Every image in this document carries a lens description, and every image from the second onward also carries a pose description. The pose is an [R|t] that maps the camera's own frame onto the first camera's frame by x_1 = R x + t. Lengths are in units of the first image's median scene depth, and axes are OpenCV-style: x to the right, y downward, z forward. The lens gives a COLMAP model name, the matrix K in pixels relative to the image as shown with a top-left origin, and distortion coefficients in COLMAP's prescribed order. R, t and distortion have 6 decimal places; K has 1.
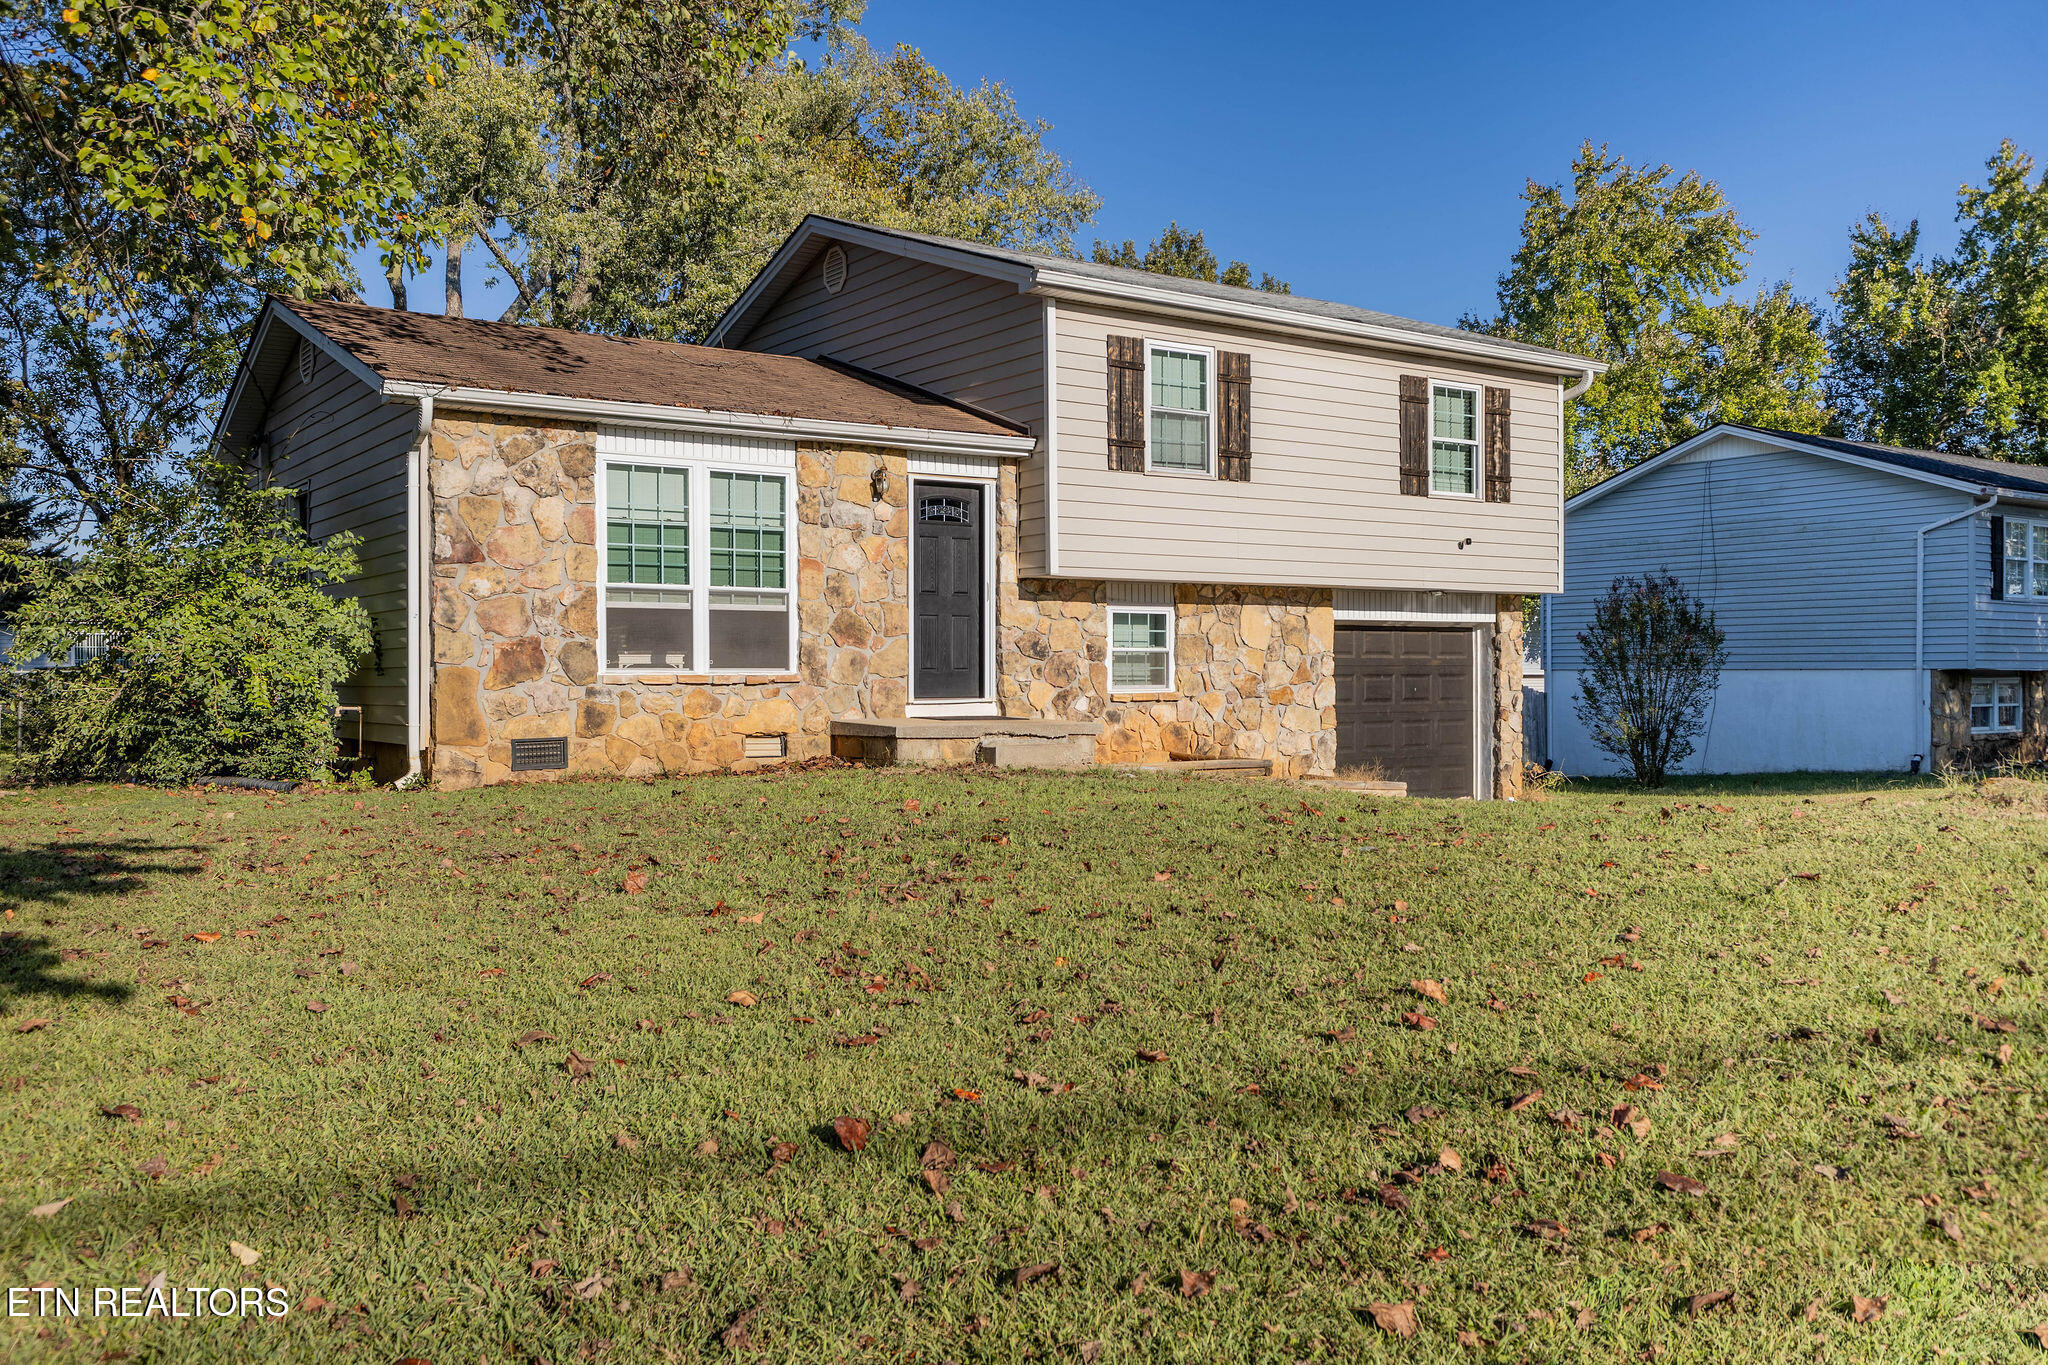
lens RADIAL K [[1664.1, 0, 1016.9], [0, 1664.1, 695.9], [0, 0, 1]] dist [0.048881, -0.000945]
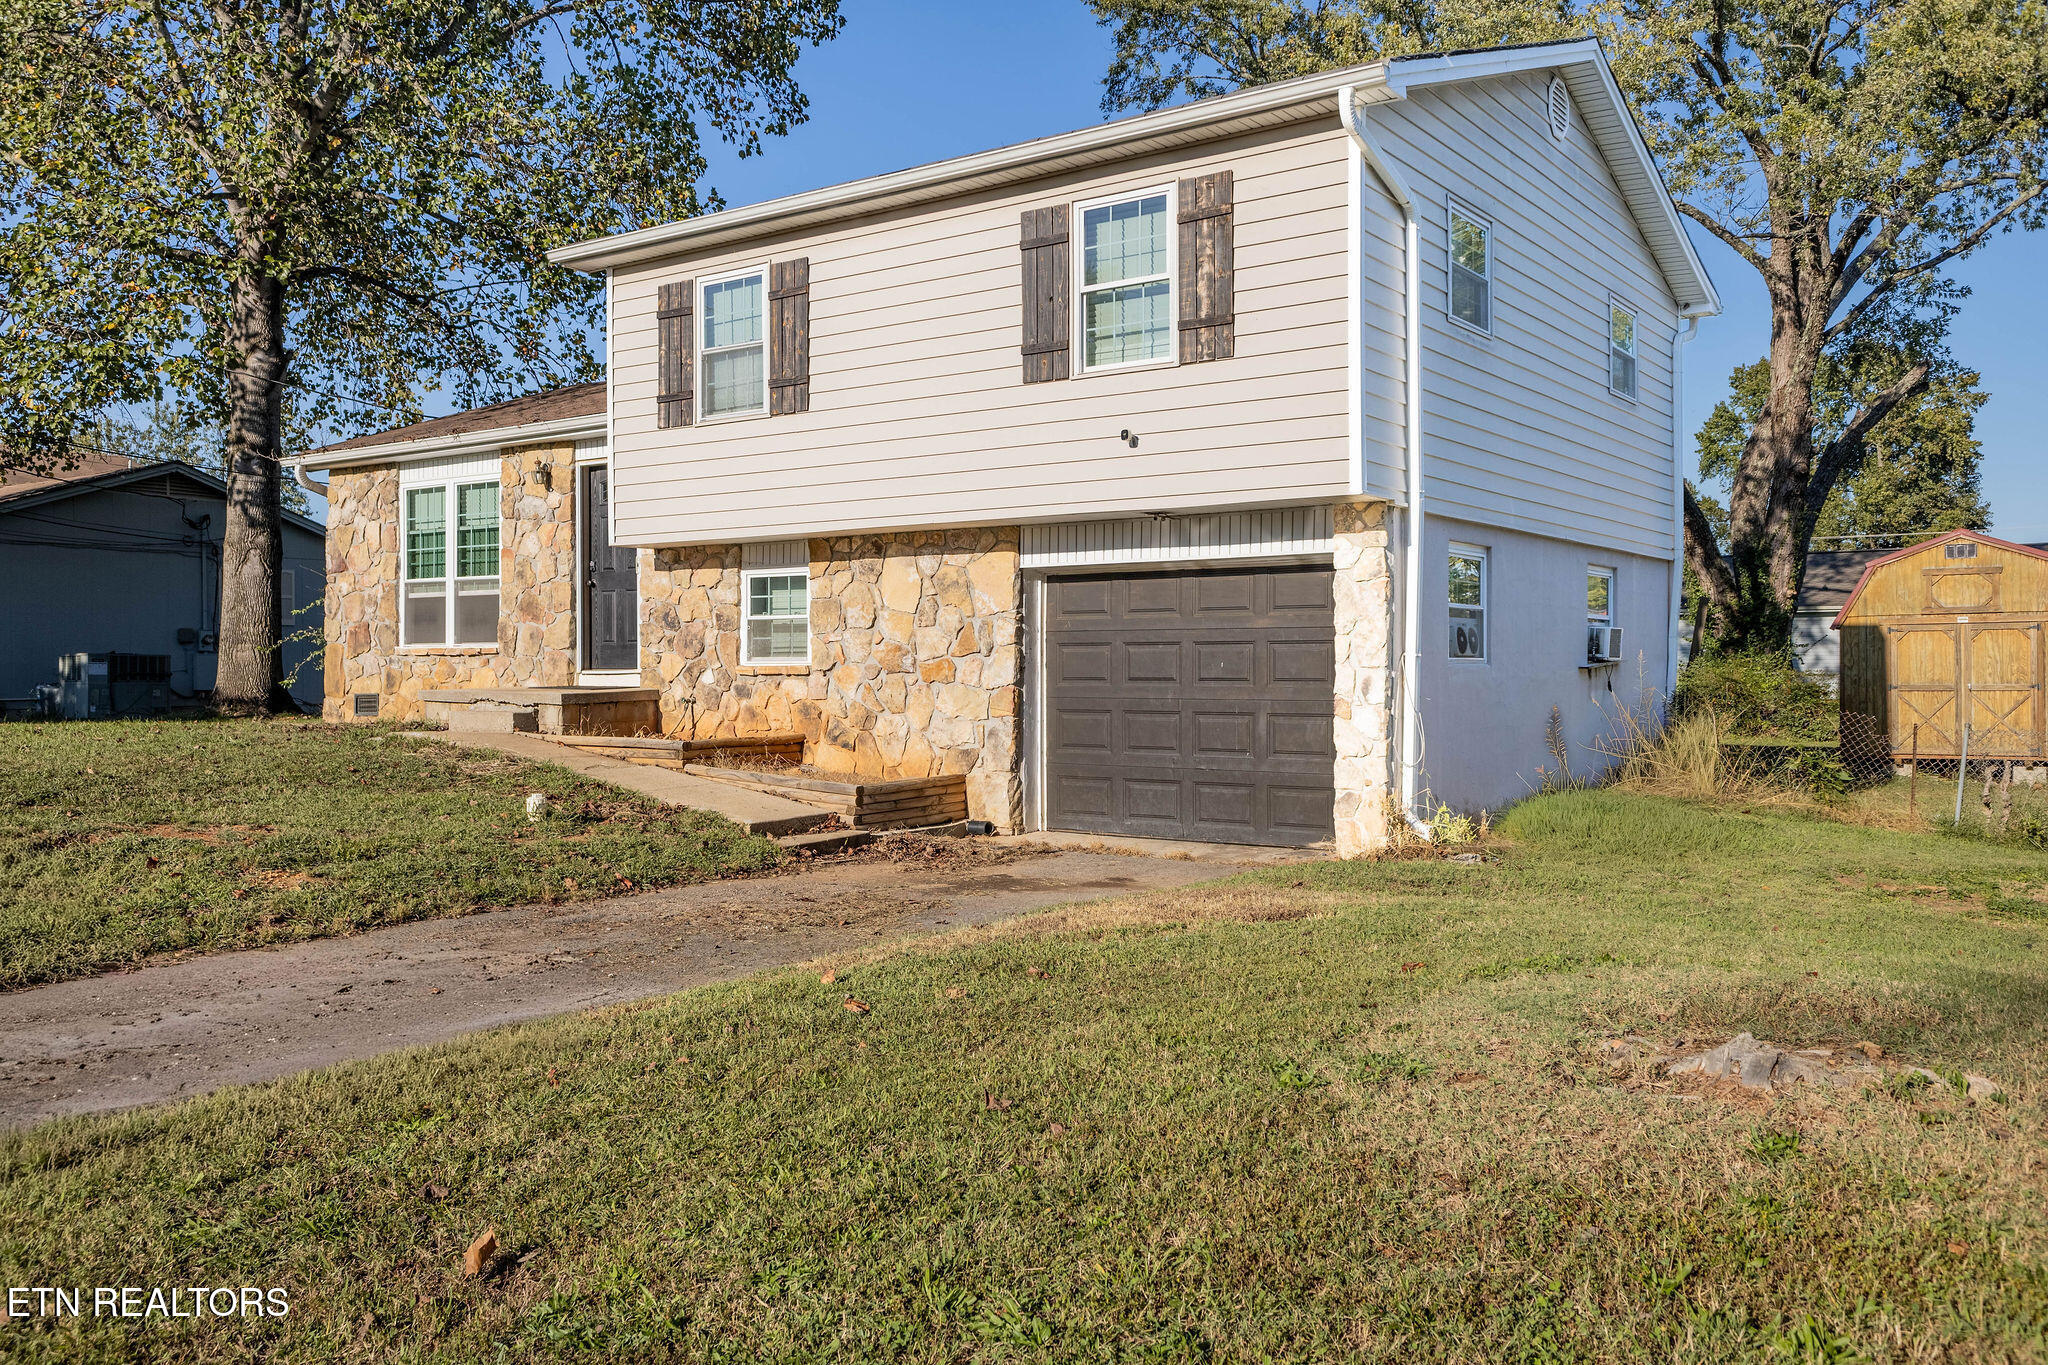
lens RADIAL K [[1664.1, 0, 1028.0], [0, 1664.1, 676.3], [0, 0, 1]] dist [0.048881, -0.000945]
pose [[0.332062, 0.005917, -0.943239, 0.975073], [-0.012378, 0.999922, 0.001915, 0.000462], [0.943176, 0.011039, 0.332110, 0.843767]]
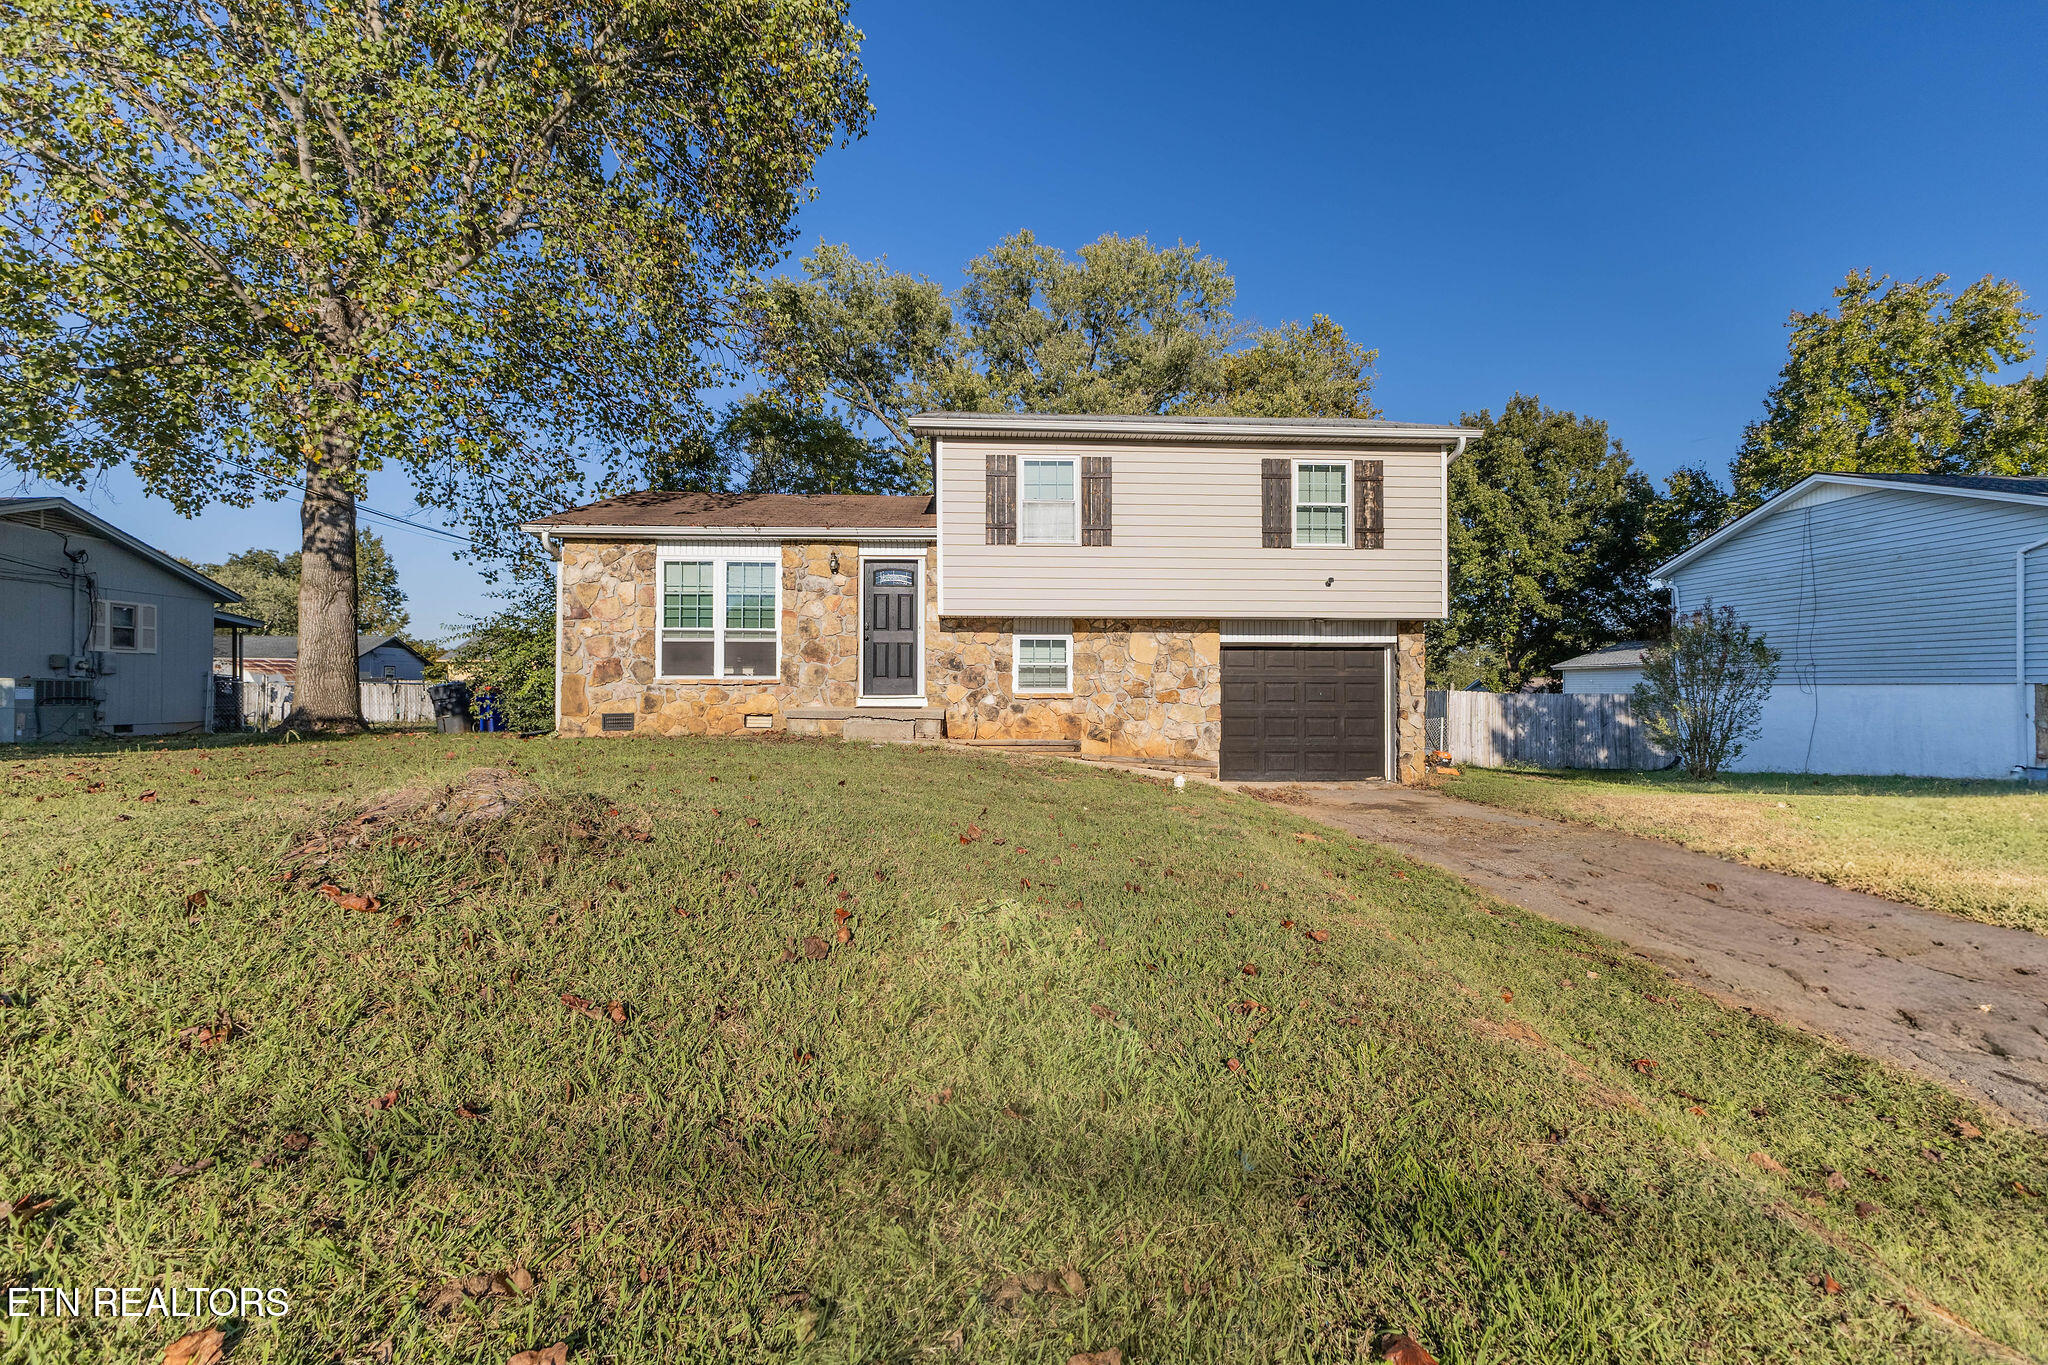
lens RADIAL K [[899.6, 0, 1023.6], [0, 899.6, 690.9], [0, 0, 1]] dist [0.008492, -0.000360]
pose [[0.852678, 0.001371, -0.522435, 0.486467], [-0.011688, 0.999796, -0.016452, 0.009641], [0.522306, 0.020135, 0.852521, 0.311568]]
